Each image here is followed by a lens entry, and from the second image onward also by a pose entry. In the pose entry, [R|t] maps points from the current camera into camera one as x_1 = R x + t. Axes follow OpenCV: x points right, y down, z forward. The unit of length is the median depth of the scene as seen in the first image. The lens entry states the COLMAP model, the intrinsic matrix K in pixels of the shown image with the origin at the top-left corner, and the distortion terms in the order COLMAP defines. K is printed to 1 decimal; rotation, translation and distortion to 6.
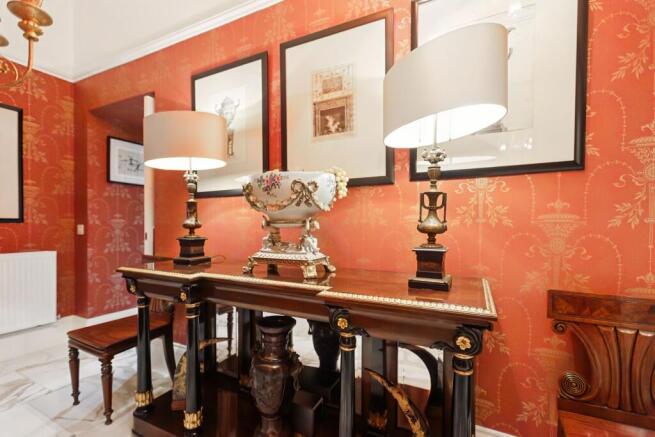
lens RADIAL K [[304.7, 0, 328.8], [0, 304.7, 216.9], [0, 0, 1]] dist [-0.000021, -0.000865]
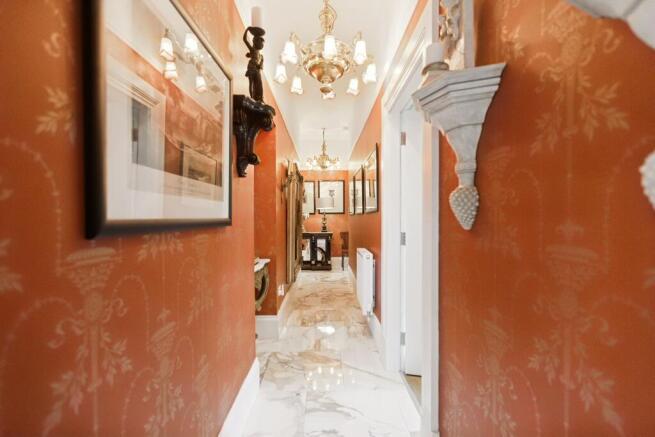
lens RADIAL K [[304.7, 0, 328.8], [0, 304.7, 216.9], [0, 0, 1]] dist [-0.000021, -0.000865]
pose [[0.895390, -0.008386, 0.445204, -2.416905], [0.005997, 0.999959, 0.006773, -0.129995], [-0.445243, -0.003395, 0.895403, -4.763621]]
